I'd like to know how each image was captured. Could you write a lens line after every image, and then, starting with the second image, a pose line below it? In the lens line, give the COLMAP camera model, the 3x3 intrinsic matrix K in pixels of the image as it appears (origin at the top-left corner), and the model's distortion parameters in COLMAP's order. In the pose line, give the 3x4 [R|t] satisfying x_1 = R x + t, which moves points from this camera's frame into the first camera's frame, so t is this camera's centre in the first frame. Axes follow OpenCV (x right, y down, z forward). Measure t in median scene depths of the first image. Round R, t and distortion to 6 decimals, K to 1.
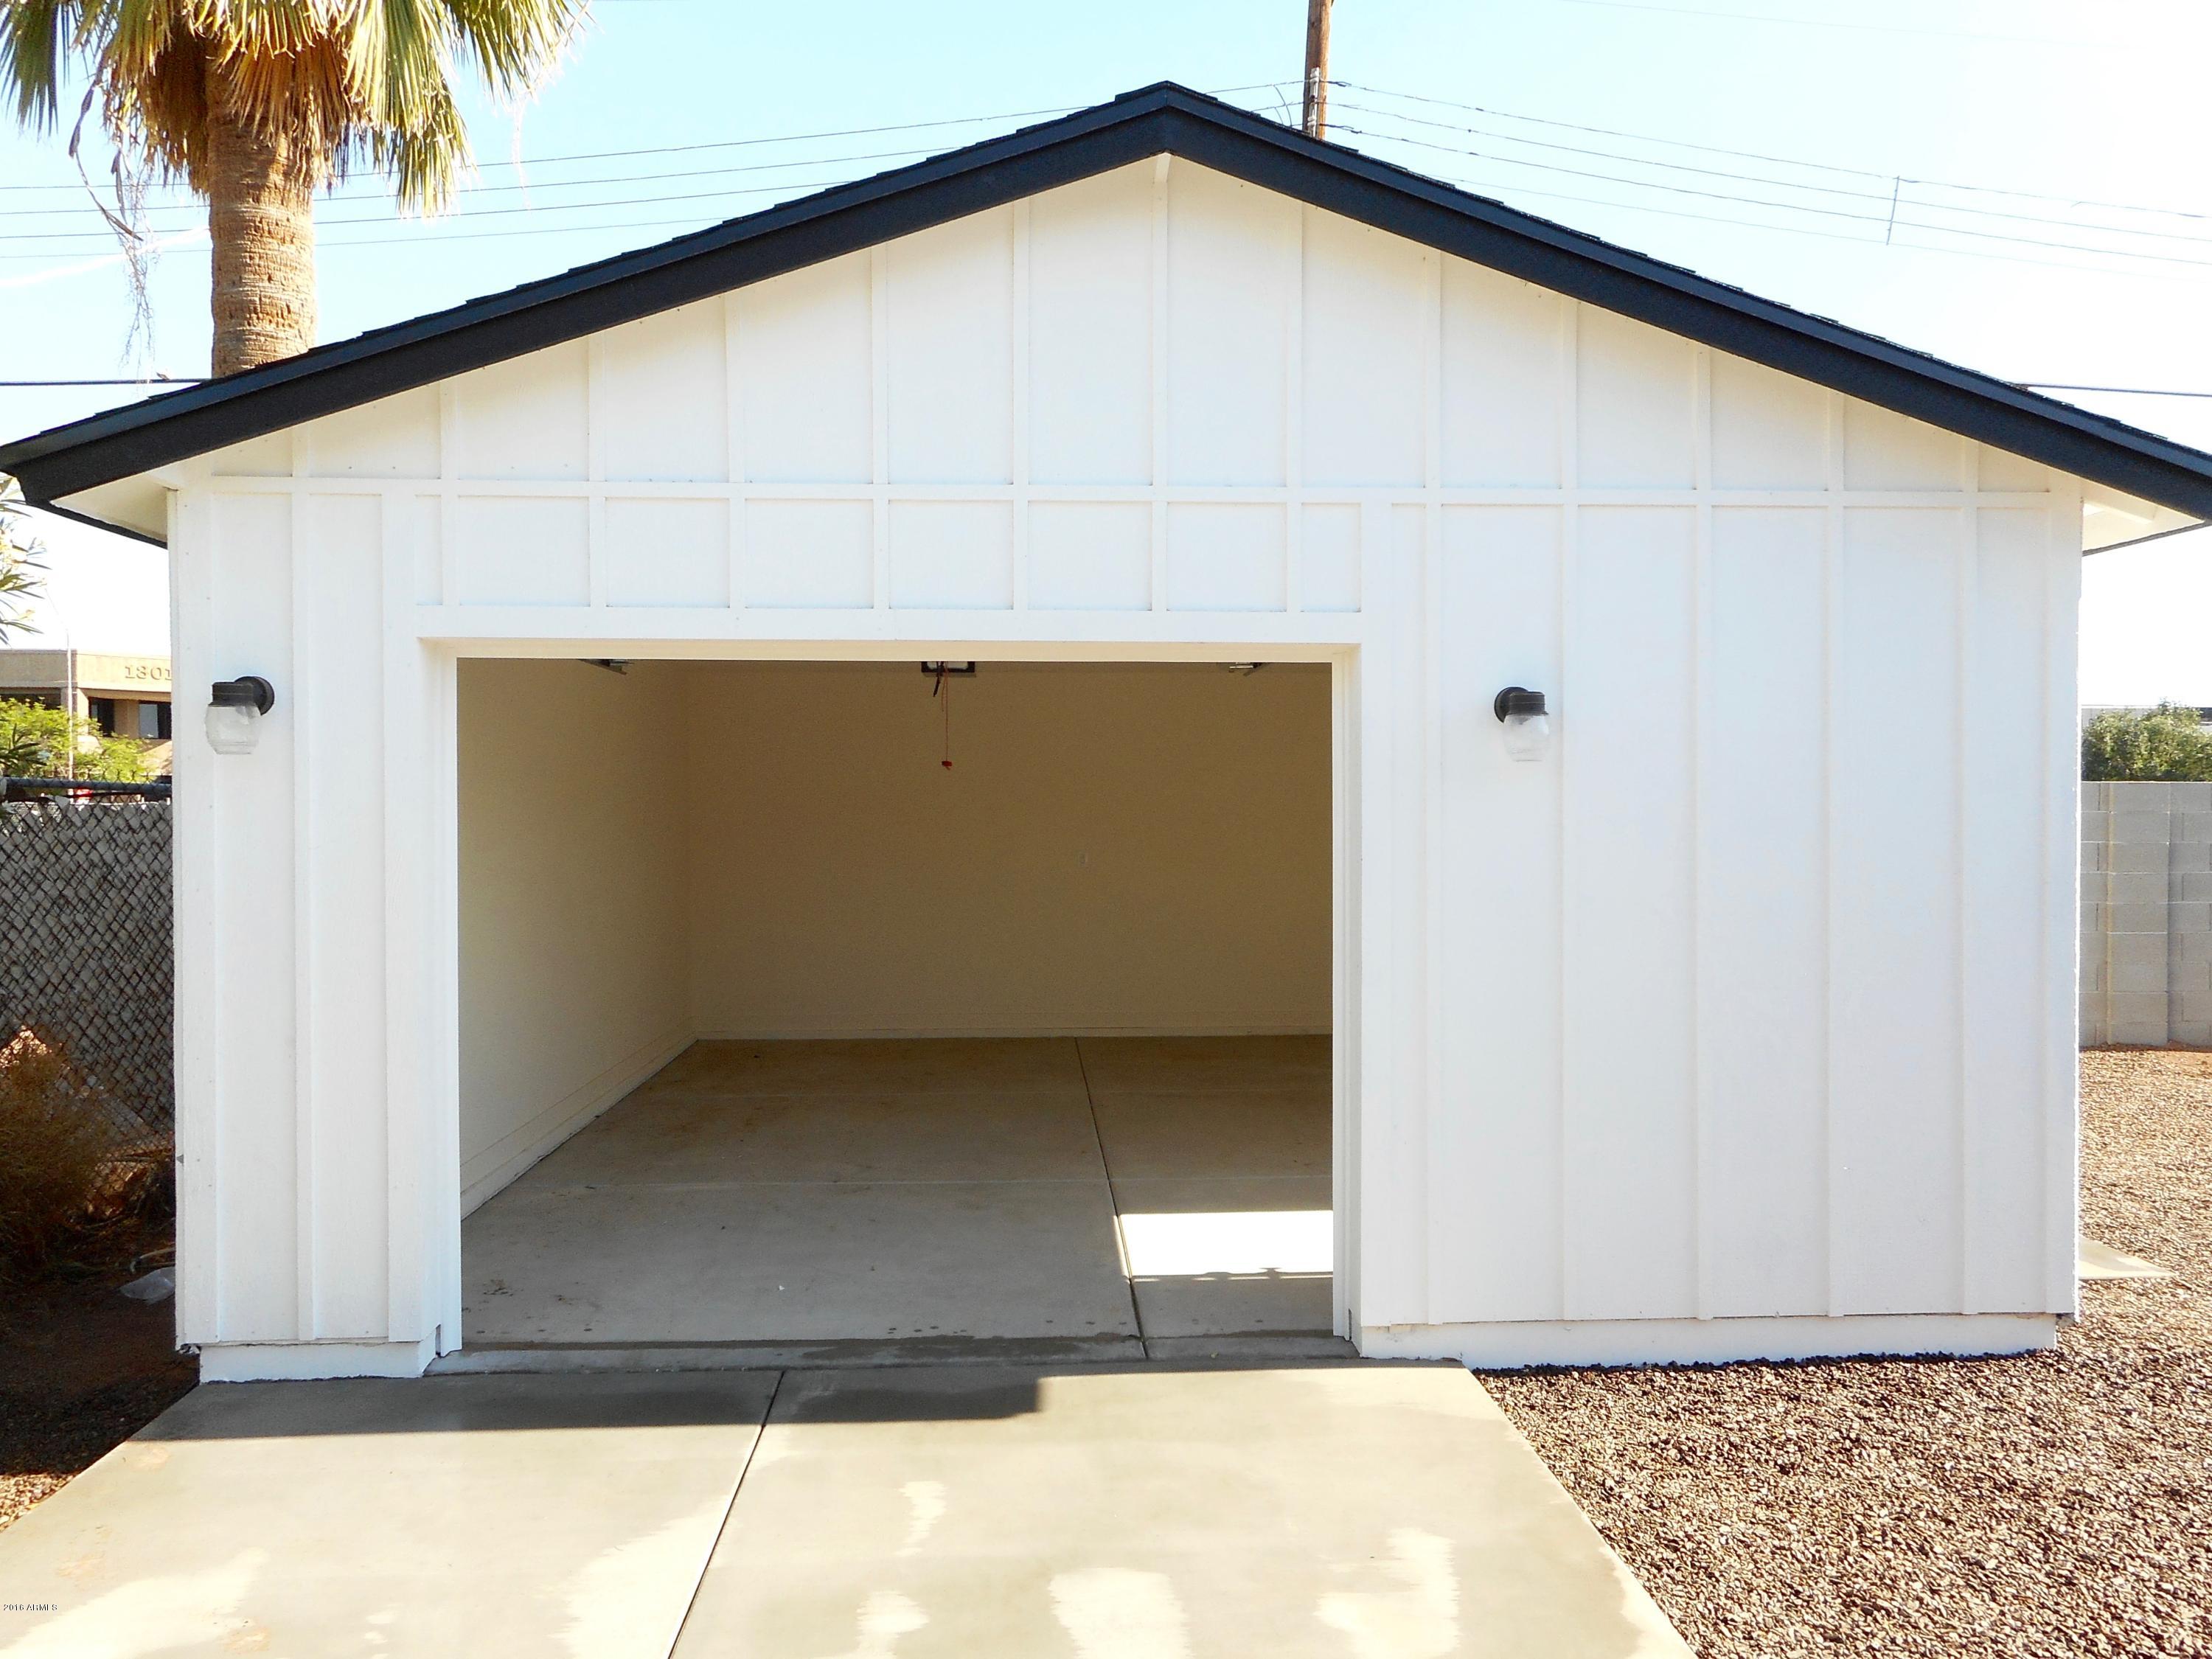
lens RADIAL K [[1665.4, 0, 1098.3], [0, 1665.4, 829.7], [0, 0, 1]] dist [0.012793, -0.001740]
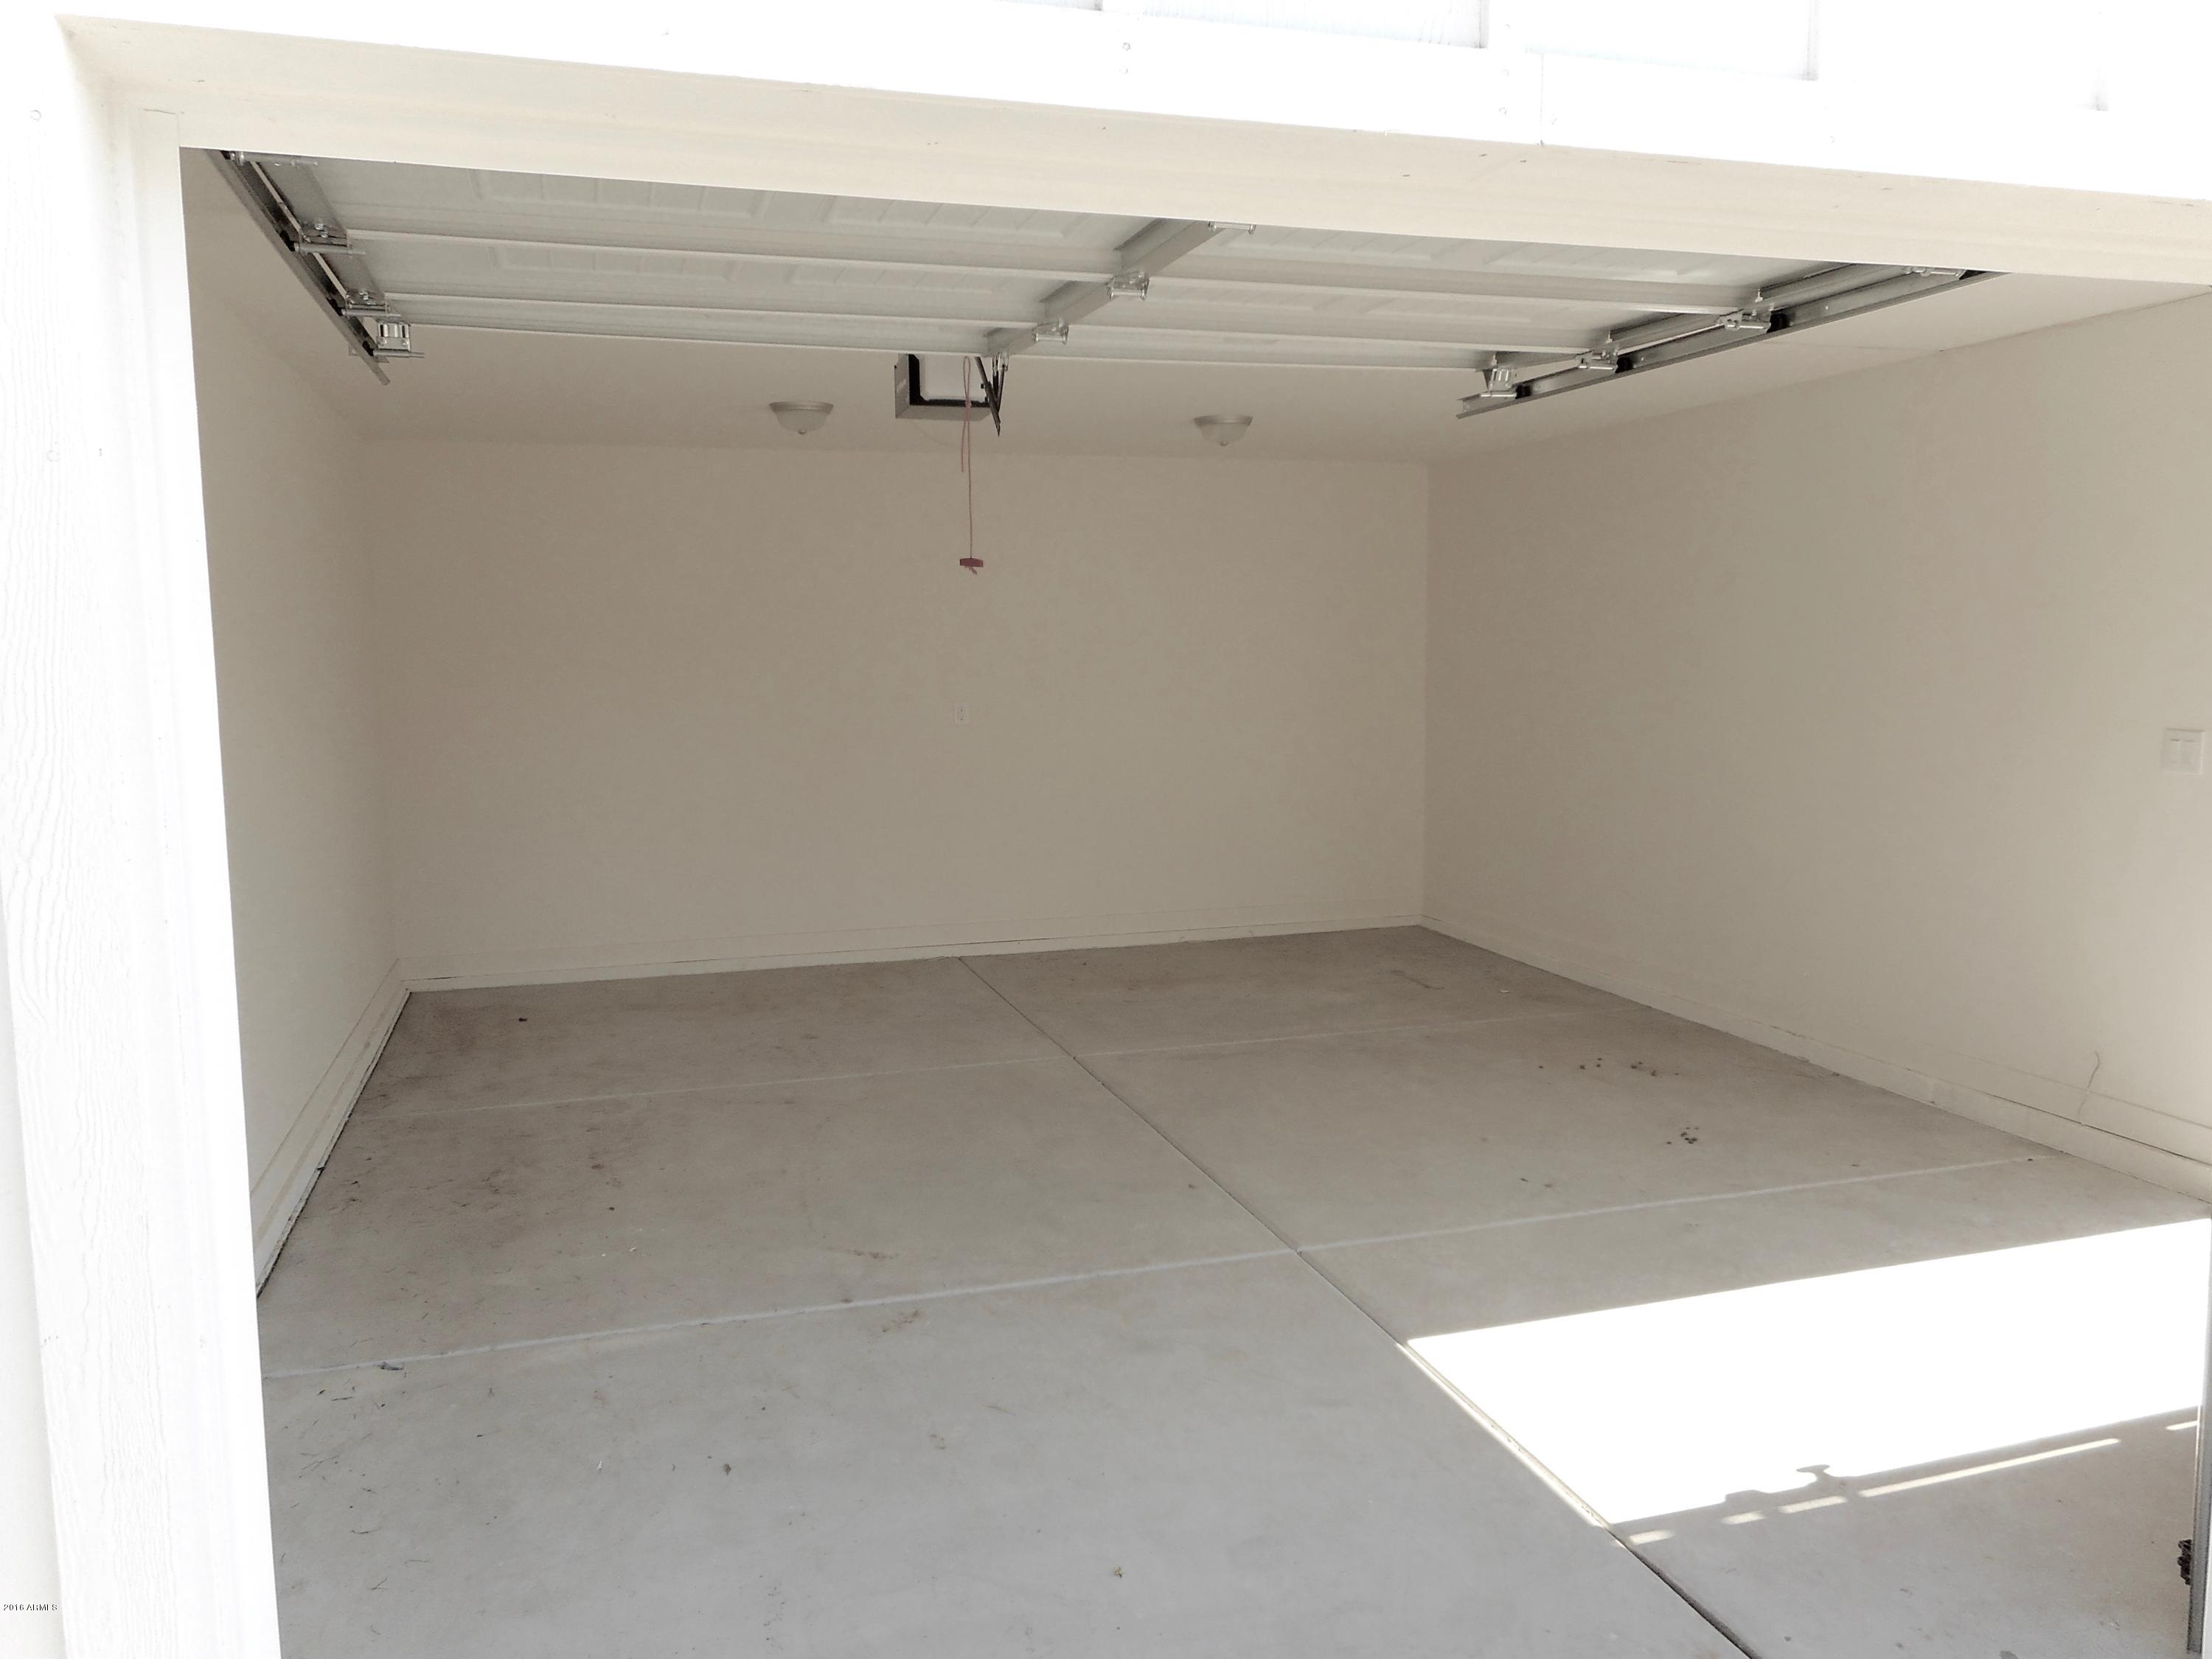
lens RADIAL K [[1665.4, 0, 1113.5], [0, 1665.4, 824.7], [0, 0, 1]] dist [0.012793, -0.001740]
pose [[0.968202, -0.029442, 0.248432, -0.252777], [0.006959, 0.995836, 0.090898, -0.000879], [-0.250074, -0.086278, 0.964375, 0.545281]]
